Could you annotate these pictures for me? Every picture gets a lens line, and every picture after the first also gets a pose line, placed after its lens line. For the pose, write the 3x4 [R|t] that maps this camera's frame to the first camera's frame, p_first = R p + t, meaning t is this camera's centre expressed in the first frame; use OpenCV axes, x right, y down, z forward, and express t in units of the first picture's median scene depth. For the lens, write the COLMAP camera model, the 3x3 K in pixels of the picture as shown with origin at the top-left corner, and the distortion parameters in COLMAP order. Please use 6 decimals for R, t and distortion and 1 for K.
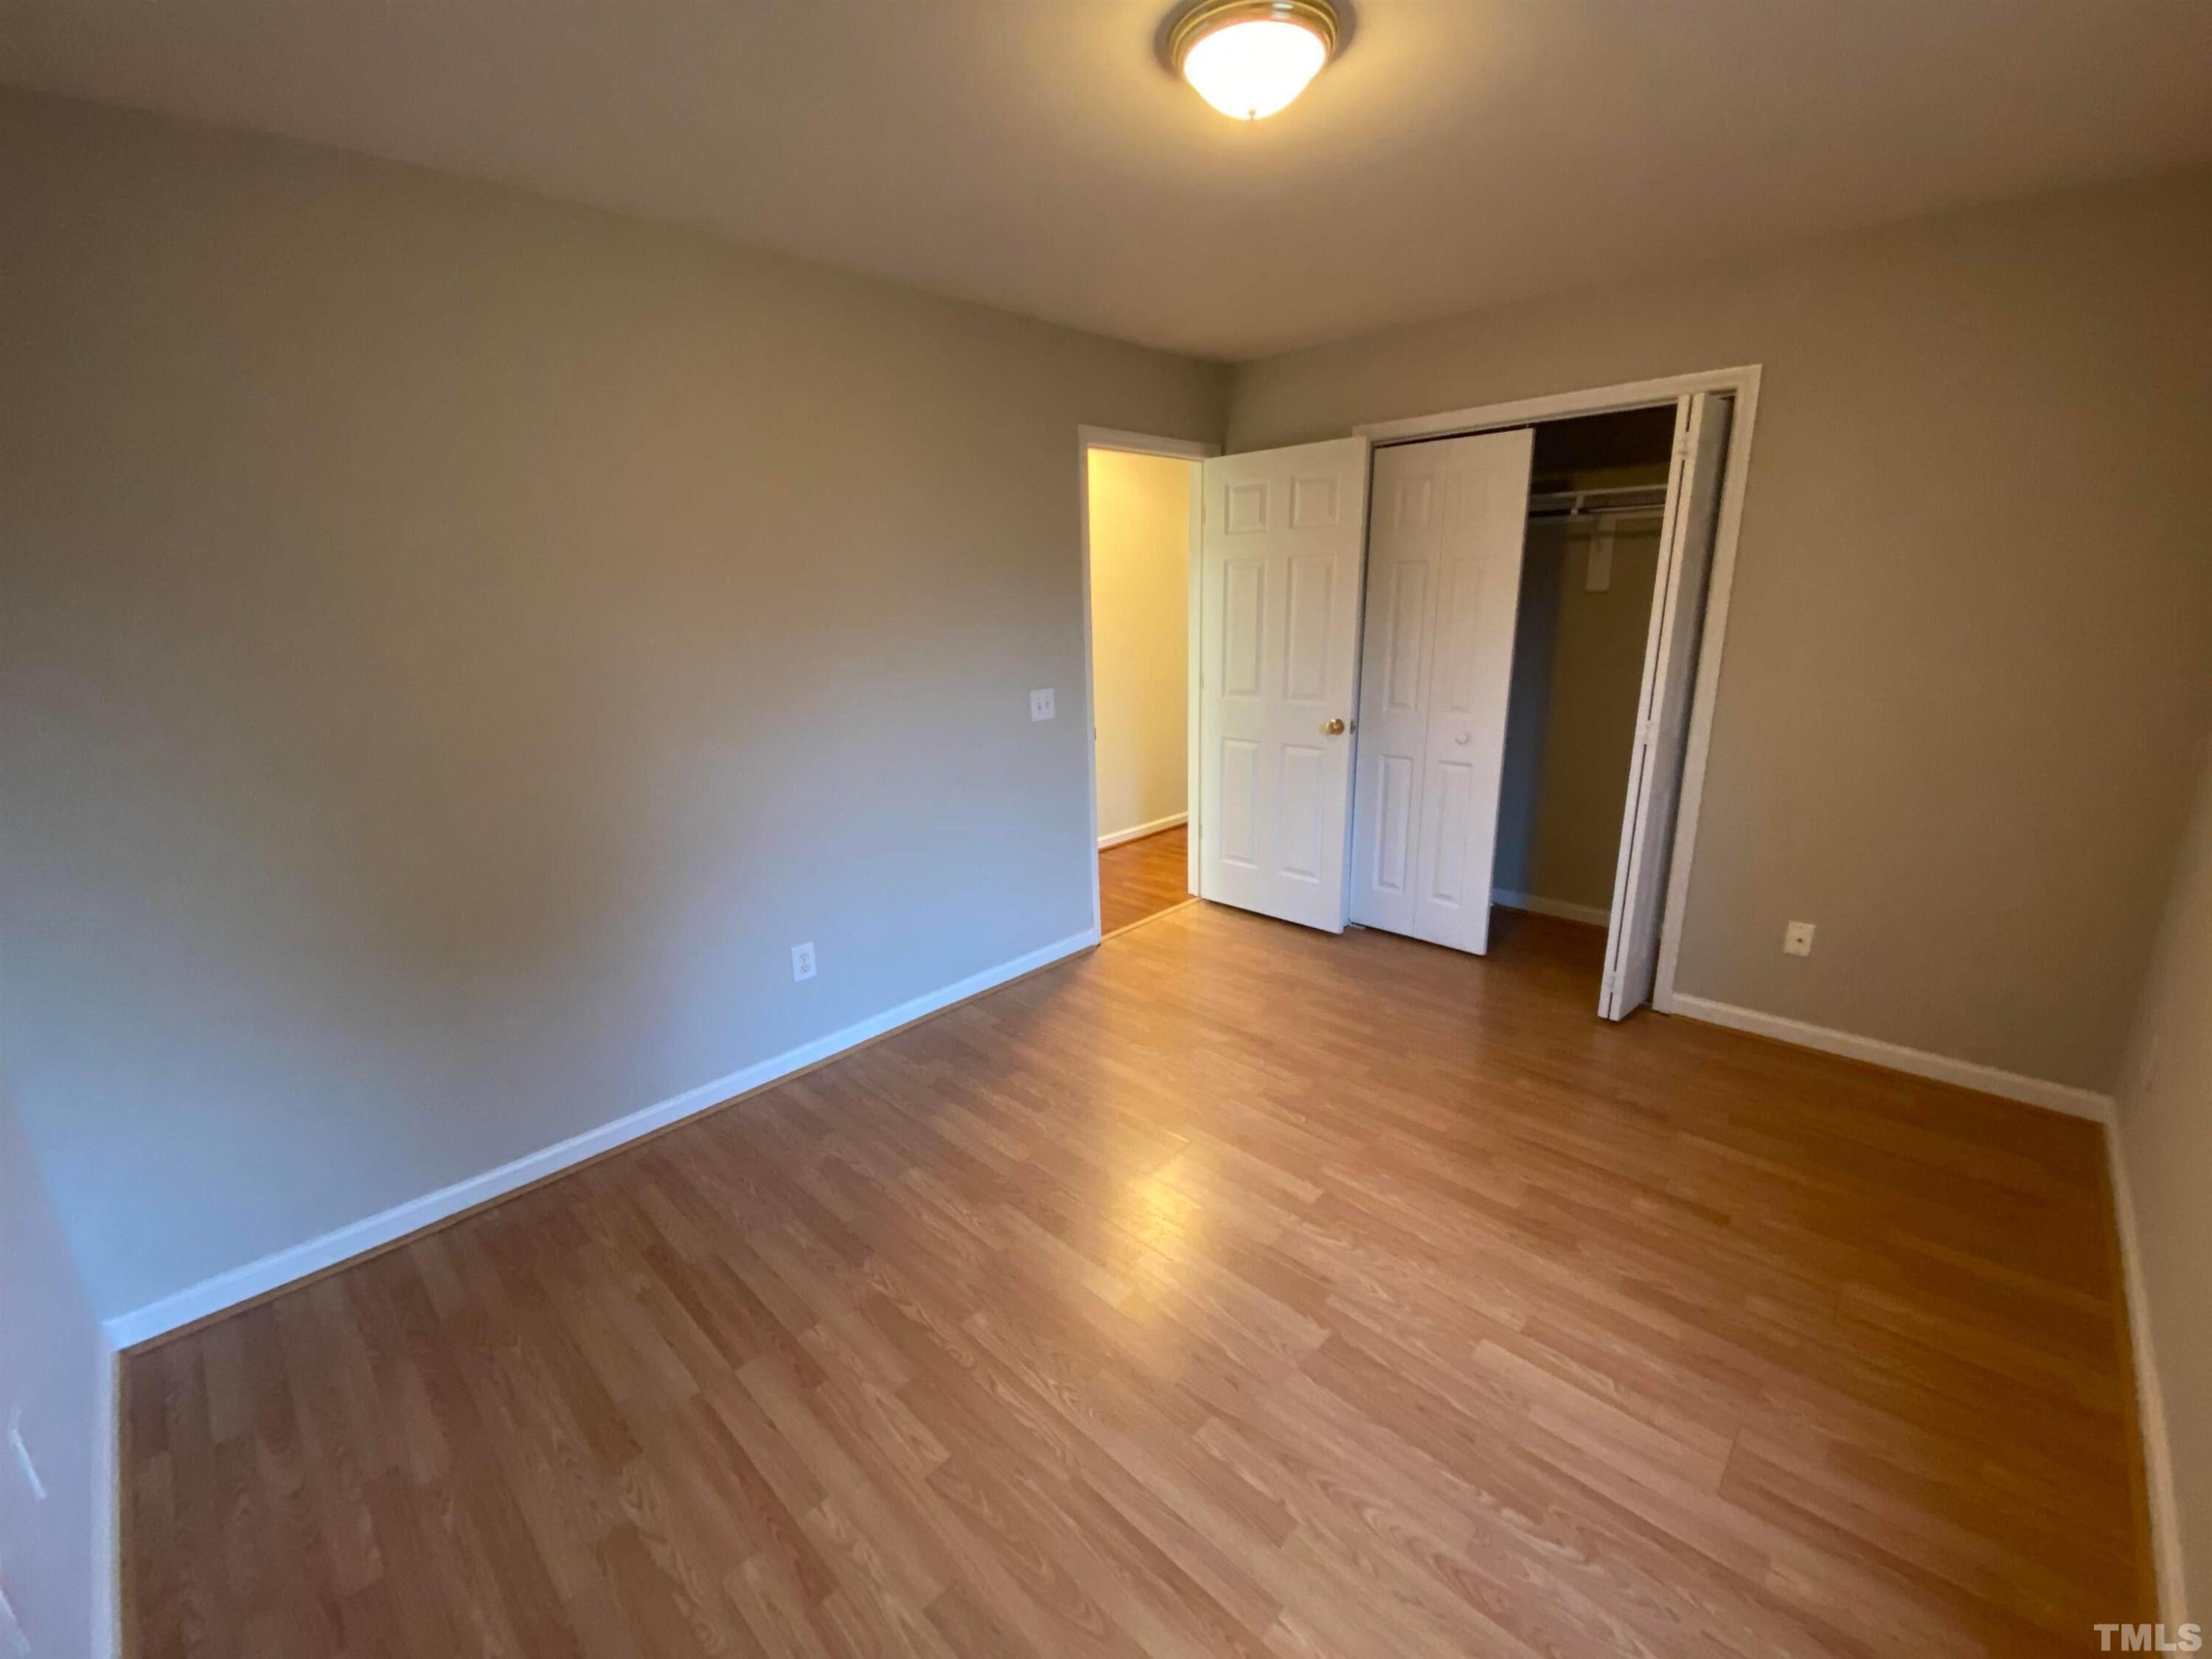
lens RADIAL K [[896.0, 0, 1101.5], [0, 896.0, 832.7], [0, 0, 1]] dist [0.027496, -0.023091]
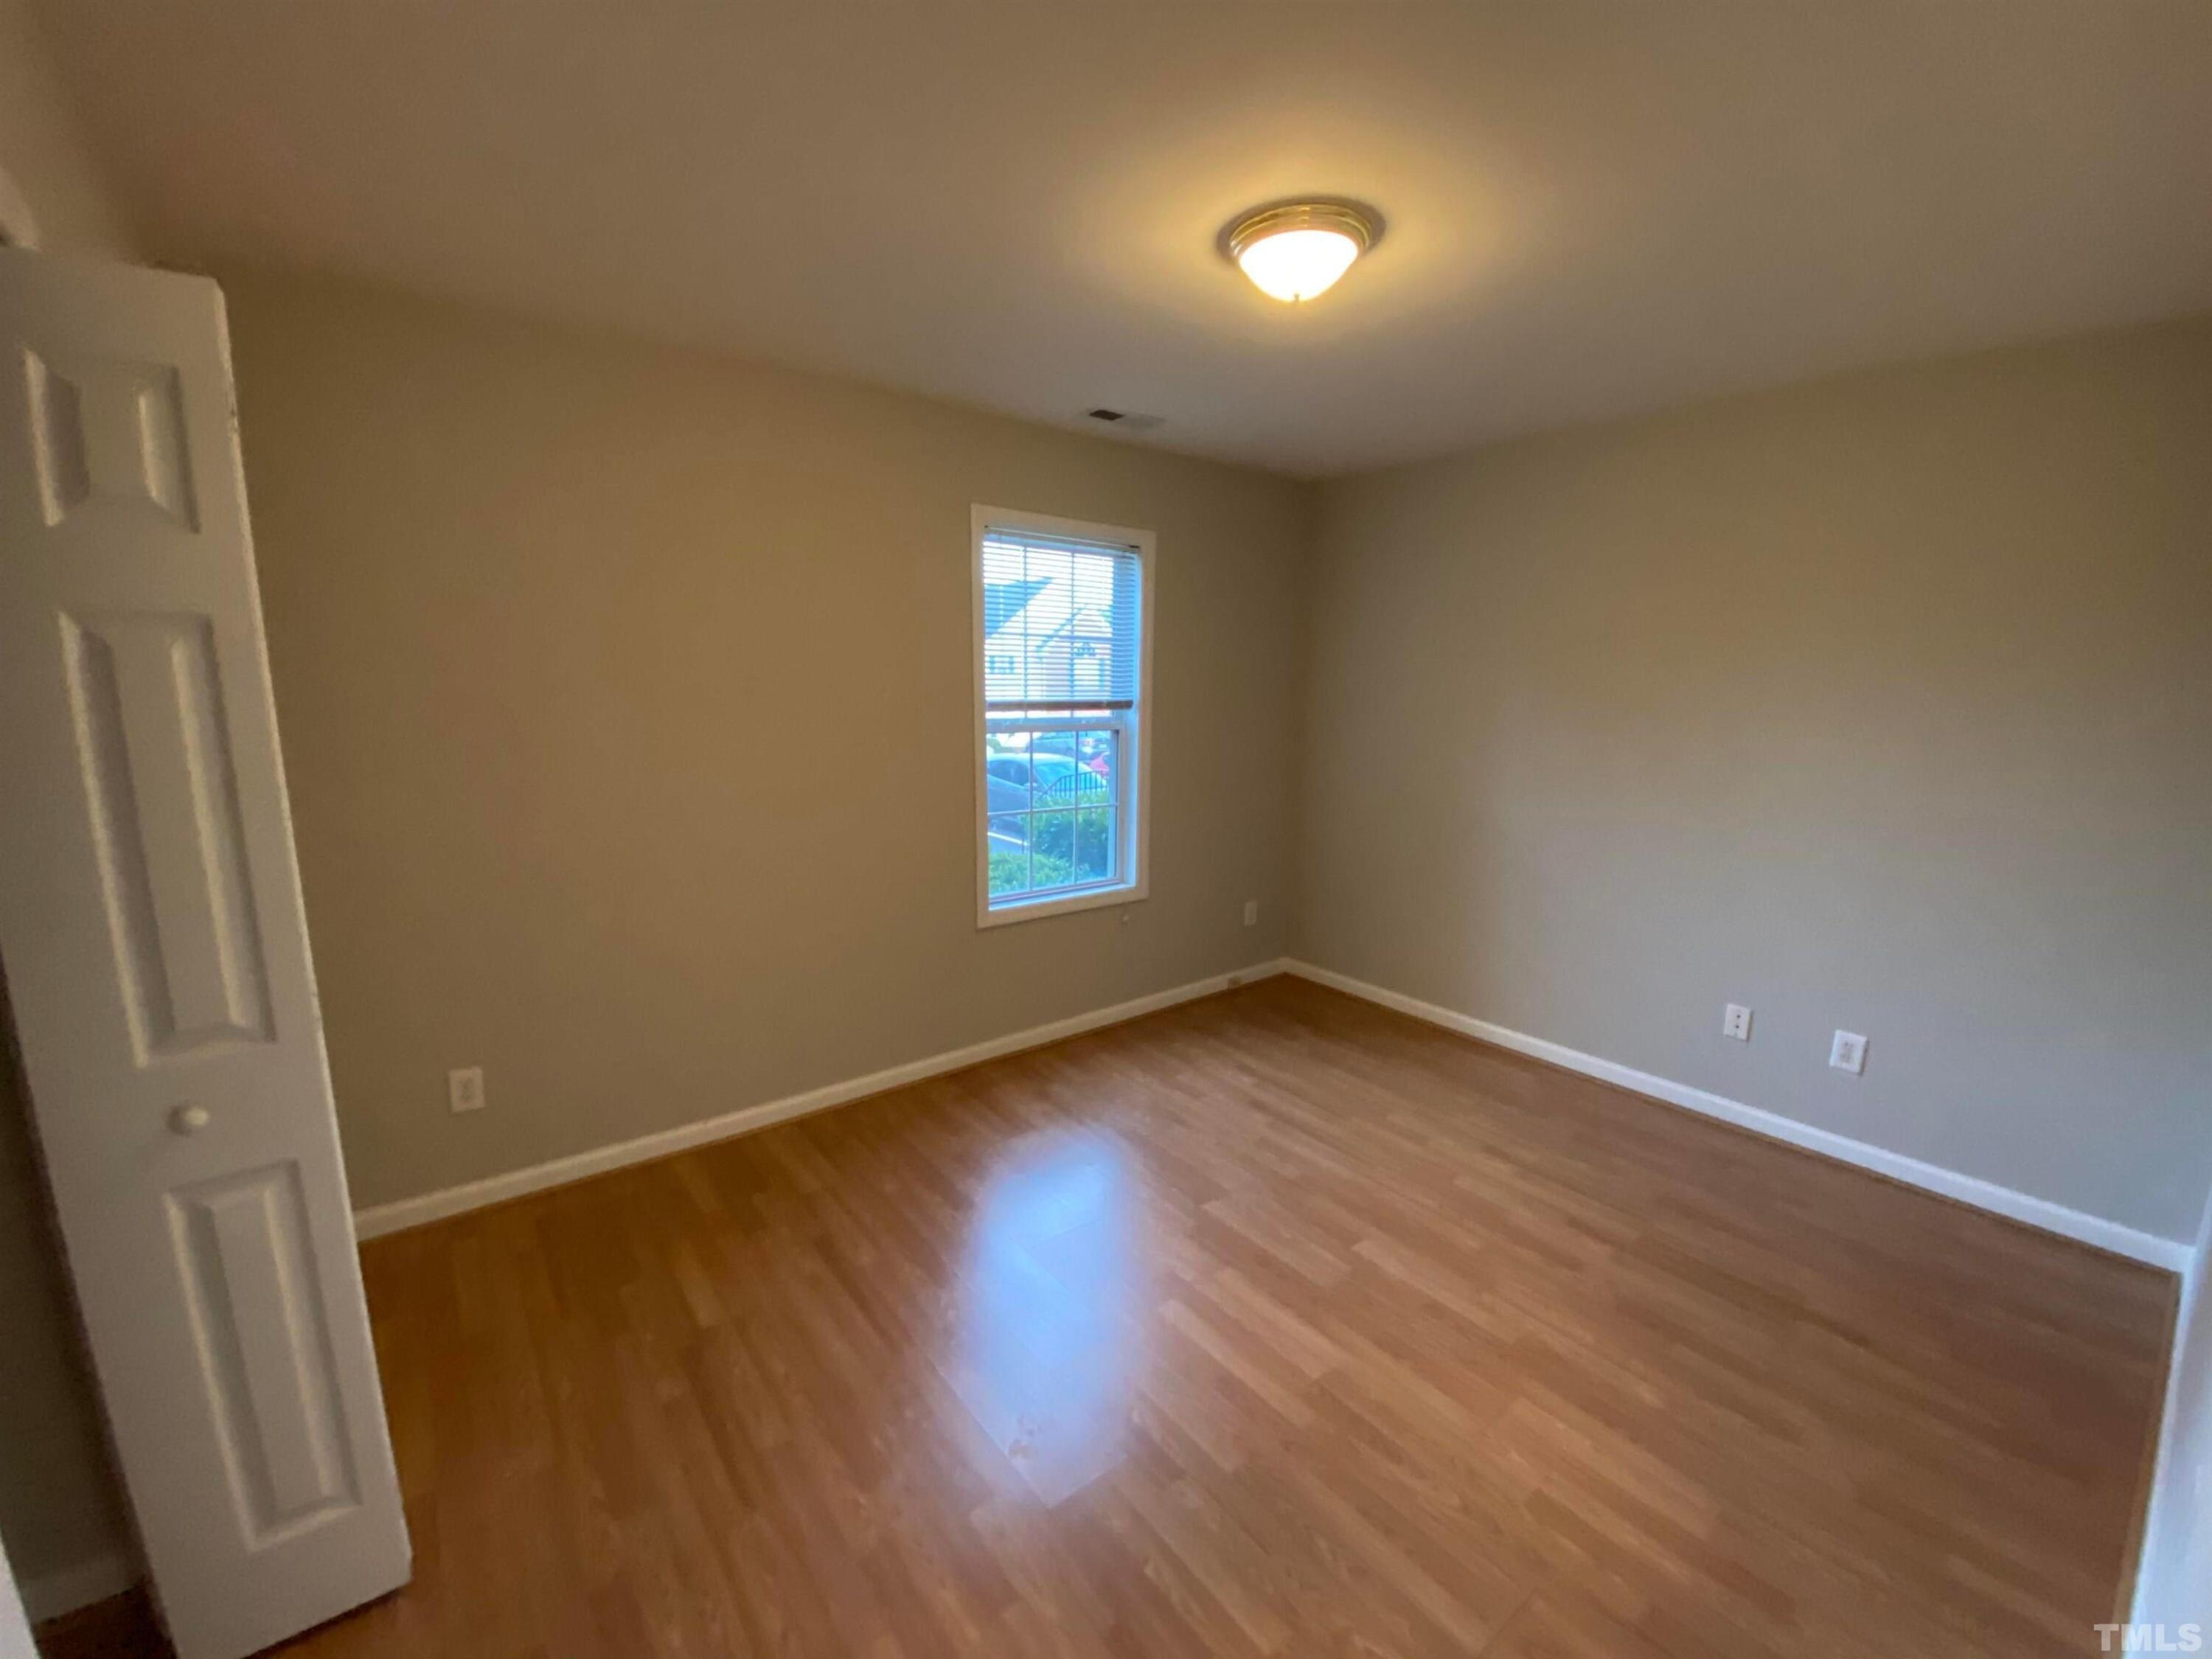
lens RADIAL K [[896.0, 0, 1101.5], [0, 896.0, 832.7], [0, 0, 1]] dist [0.027496, -0.023091]
pose [[-0.989898, -0.011087, 0.141347, 0.206265], [0.047798, 0.912482, 0.406316, -0.525620], [-0.133481, 0.408967, -0.902734, 1.954146]]
